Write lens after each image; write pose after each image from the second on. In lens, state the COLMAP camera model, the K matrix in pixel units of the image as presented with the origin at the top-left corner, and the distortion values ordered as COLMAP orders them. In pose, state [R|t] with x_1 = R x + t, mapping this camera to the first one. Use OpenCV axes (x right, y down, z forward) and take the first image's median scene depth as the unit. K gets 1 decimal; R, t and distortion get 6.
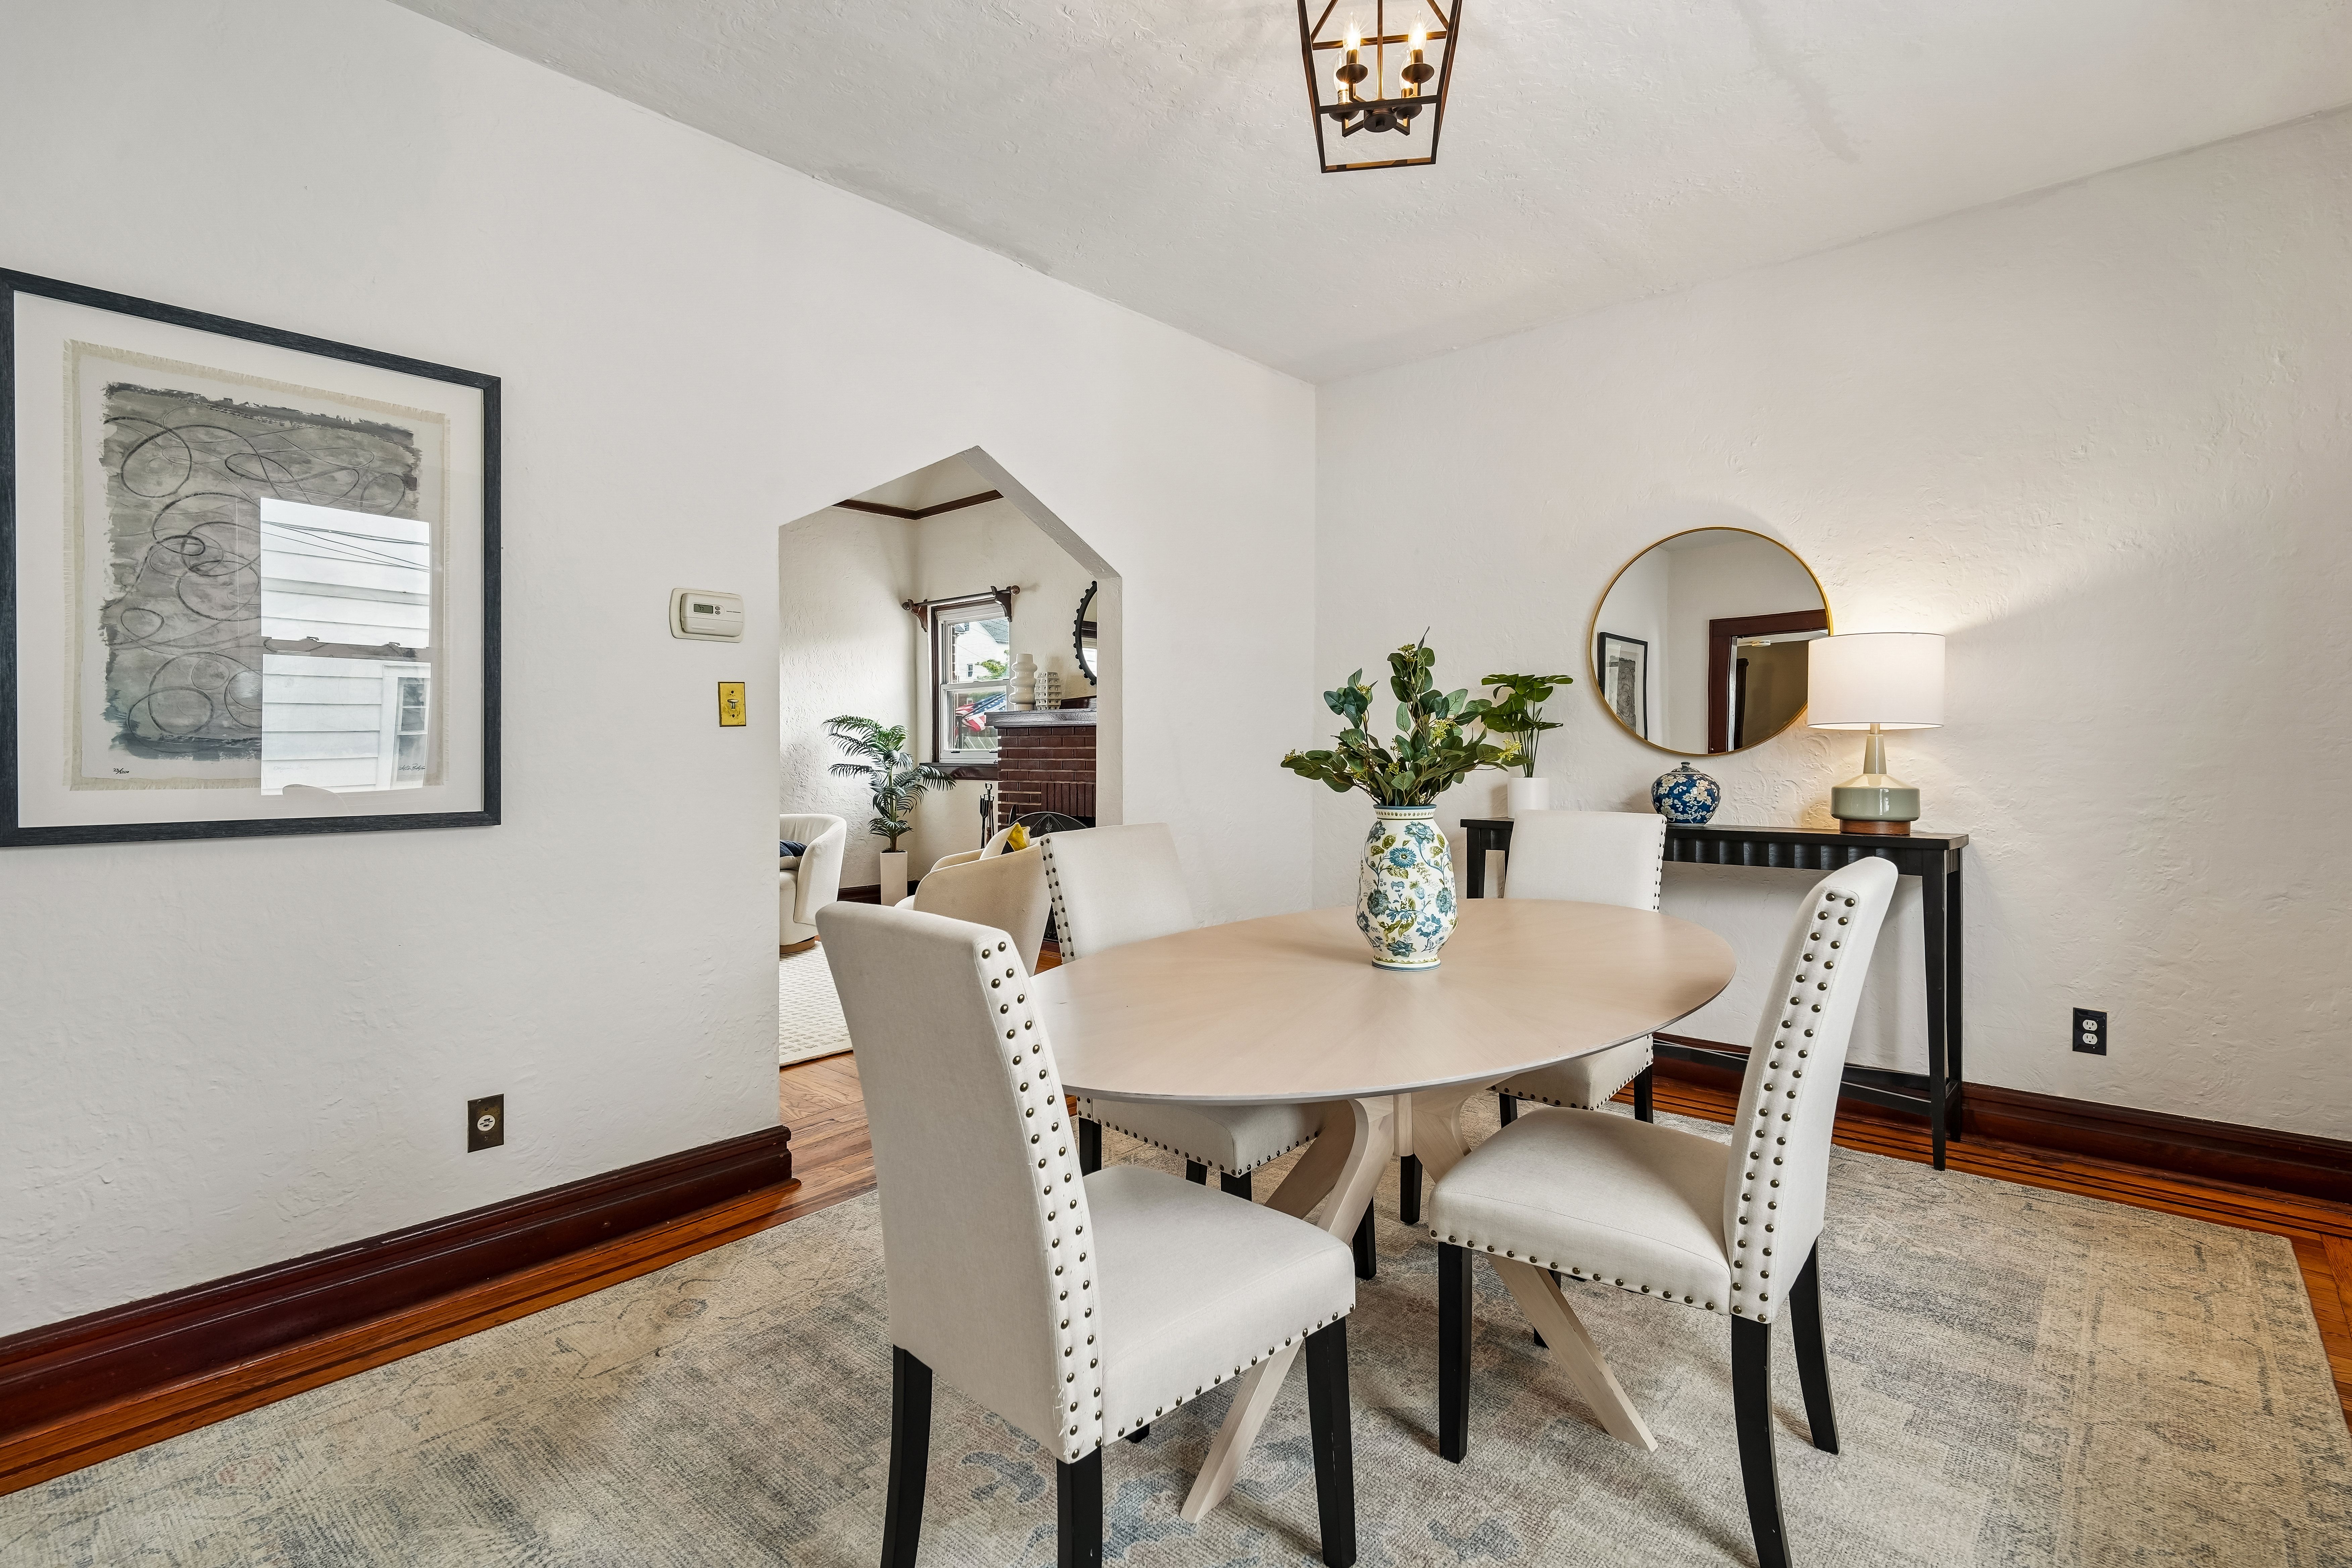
lens RADIAL K [[1094.9, 0, 1188.7], [0, 1094.9, 774.8], [0, 0, 1]] dist [0.005477, -0.000247]
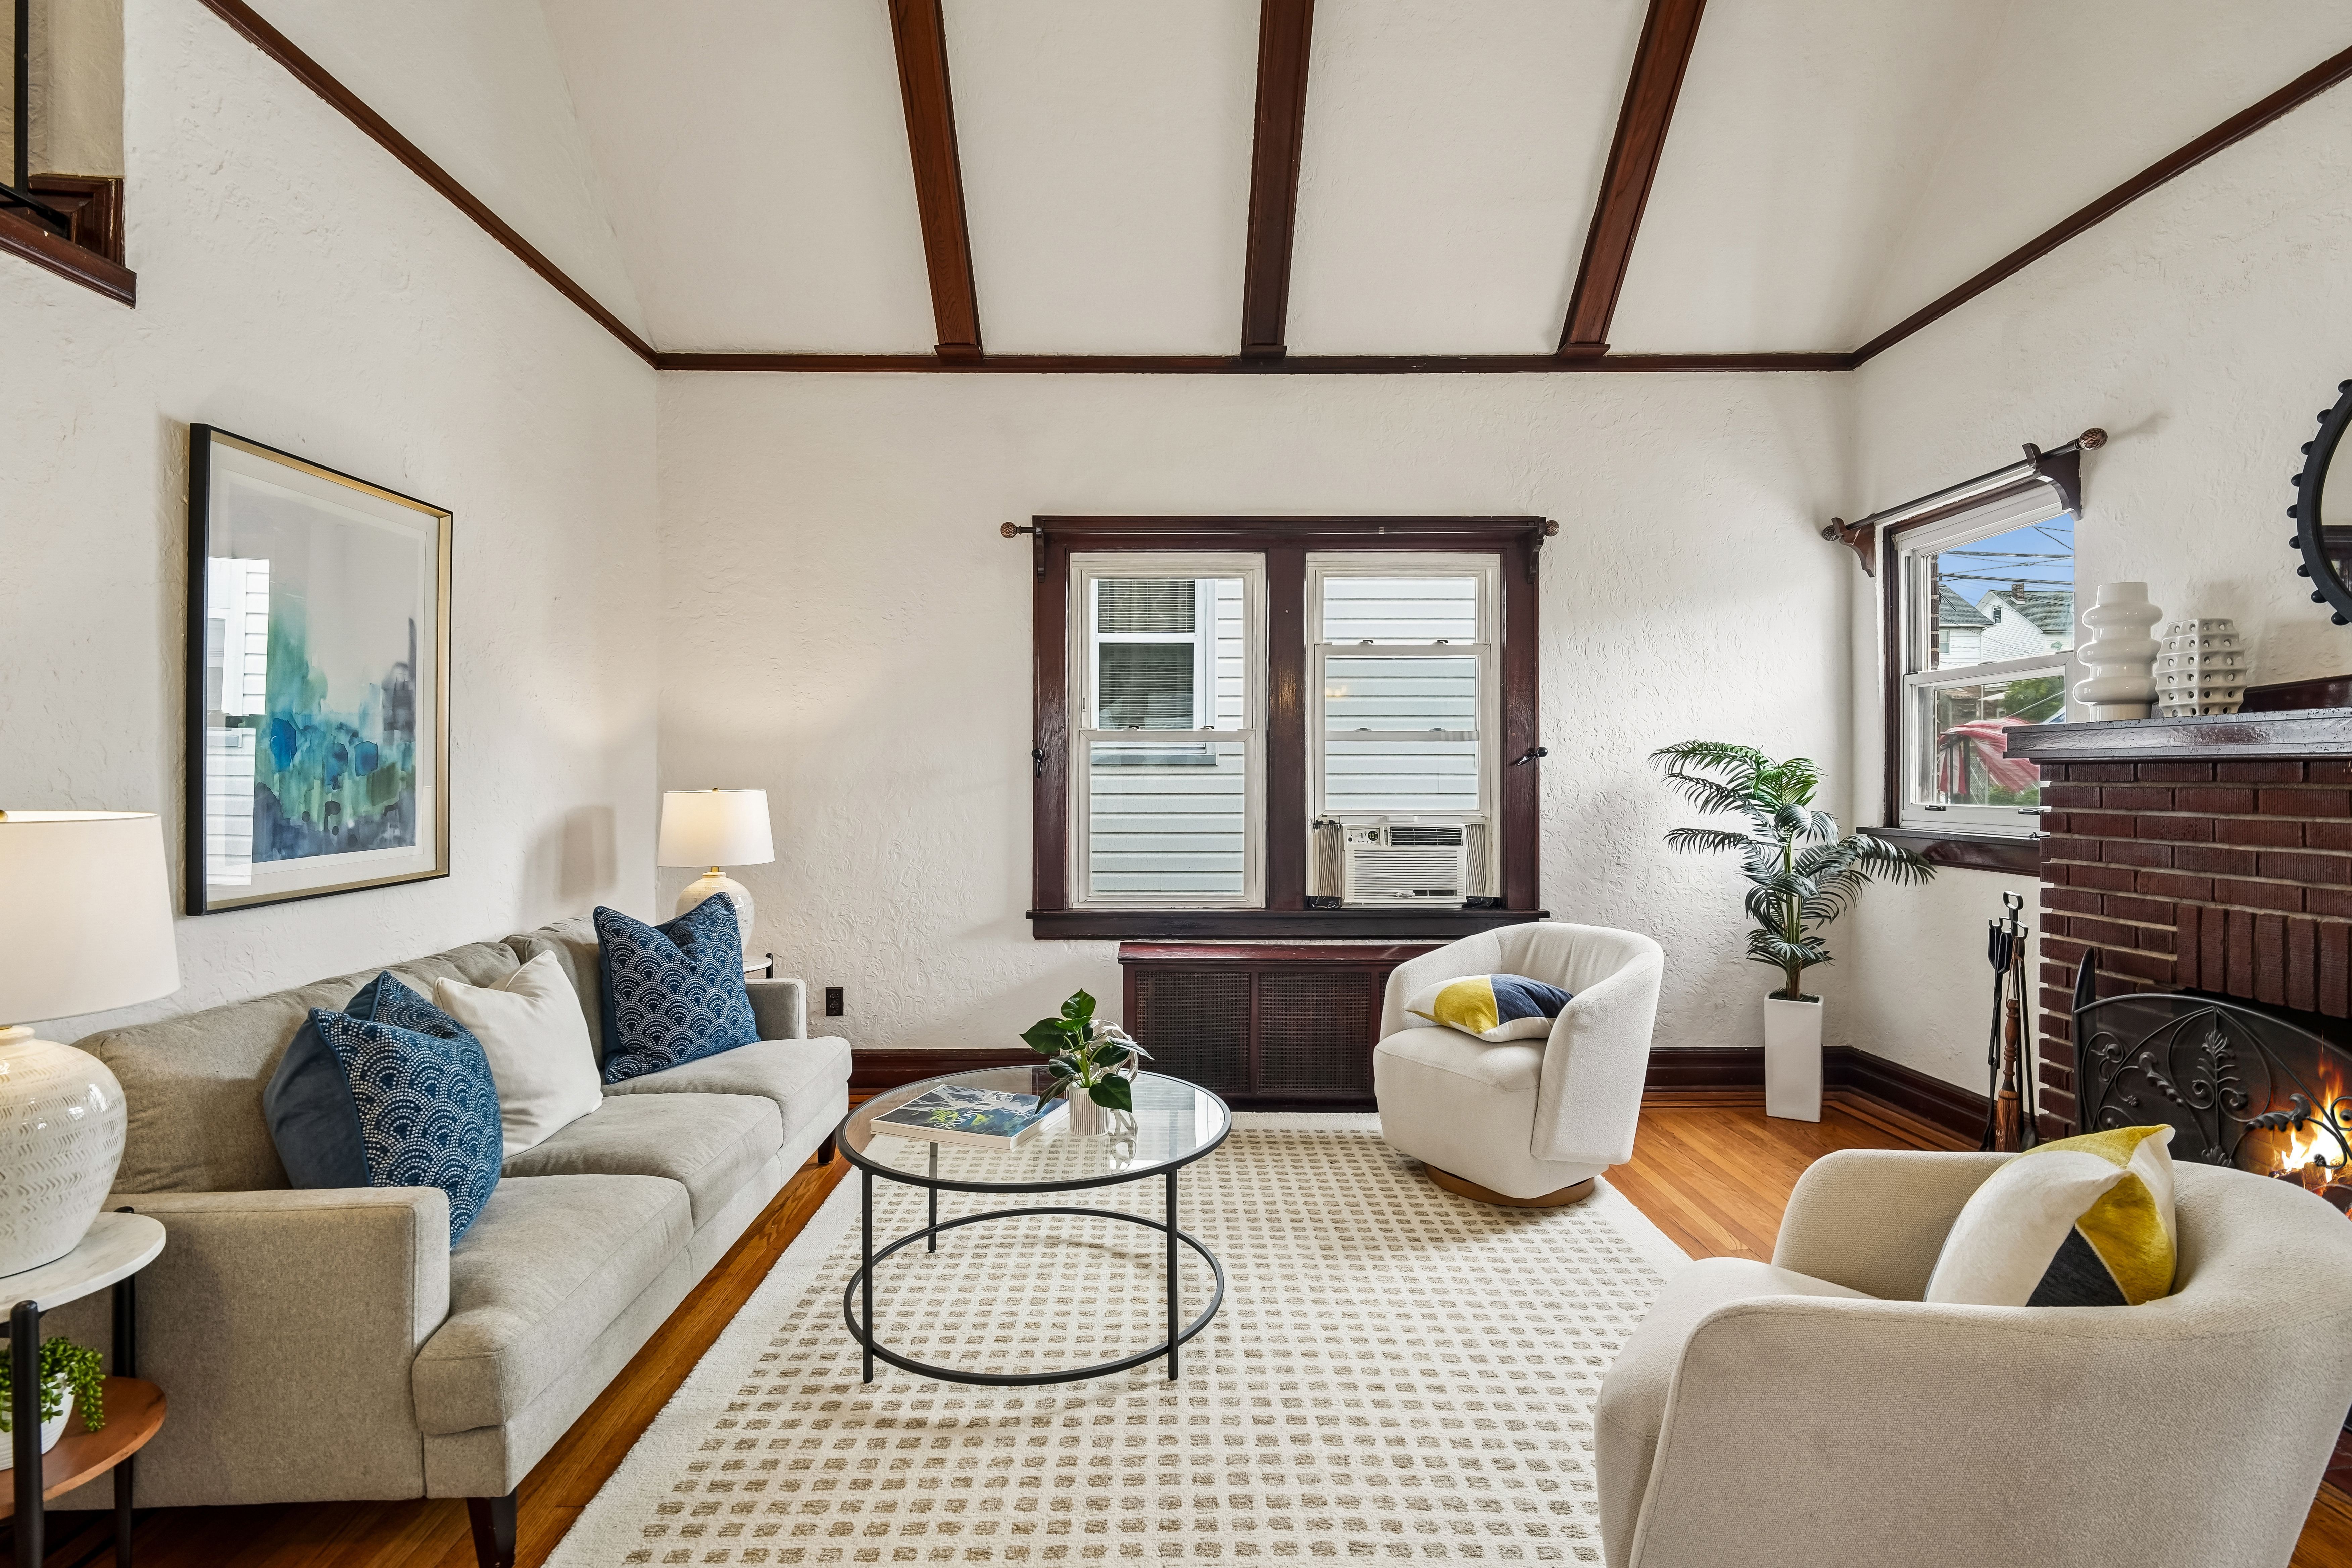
lens RADIAL K [[1121.7, 0, 1178.6], [0, 1121.7, 774.4], [0, 0, 1]] dist [0.000421, -0.001575]
pose [[0.674714, 0.000247, -0.738079, -0.073143], [-0.017780, 0.999715, -0.015918, -0.023534], [0.737865, 0.023863, 0.674527, 0.426576]]
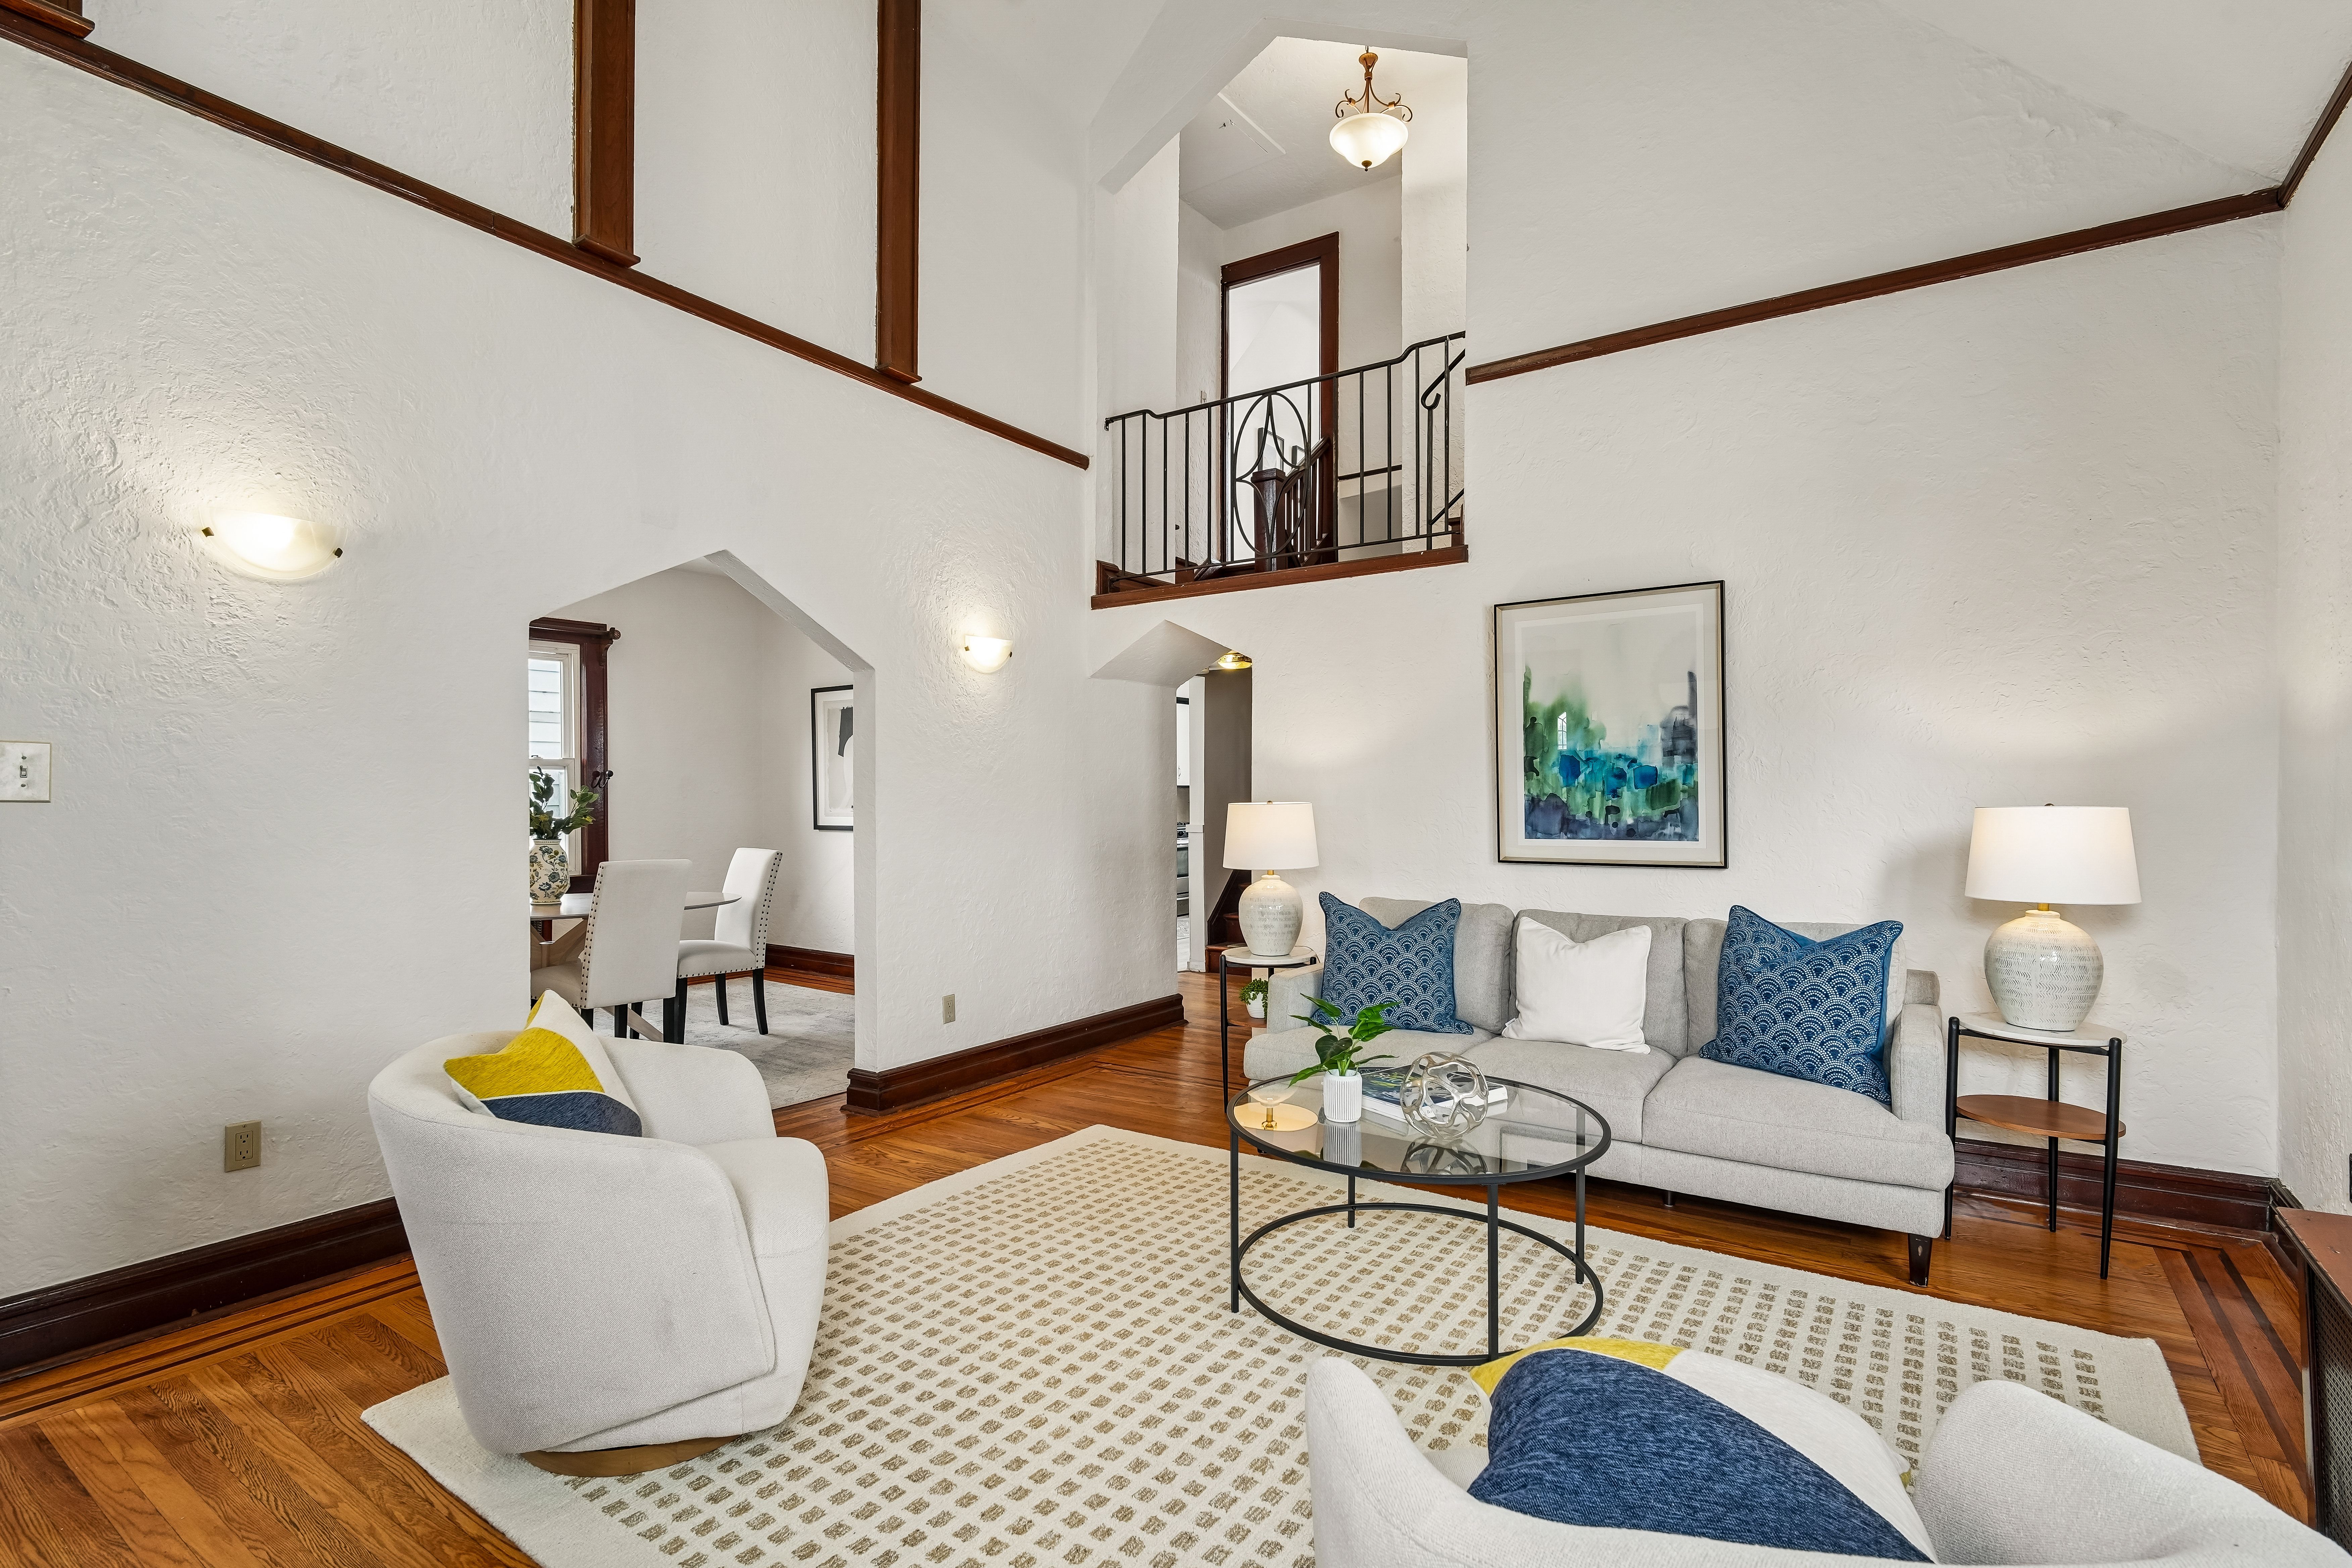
lens RADIAL K [[1133.9, 0, 1166.4], [0, 1133.9, 774.6], [0, 0, 1]] dist [0.018461, -0.021376]
pose [[-0.993983, 0.001617, -0.109521, -0.234165], [0.000519, 0.999949, 0.010055, -0.036248], [0.109531, 0.009938, -0.993934, 0.976180]]
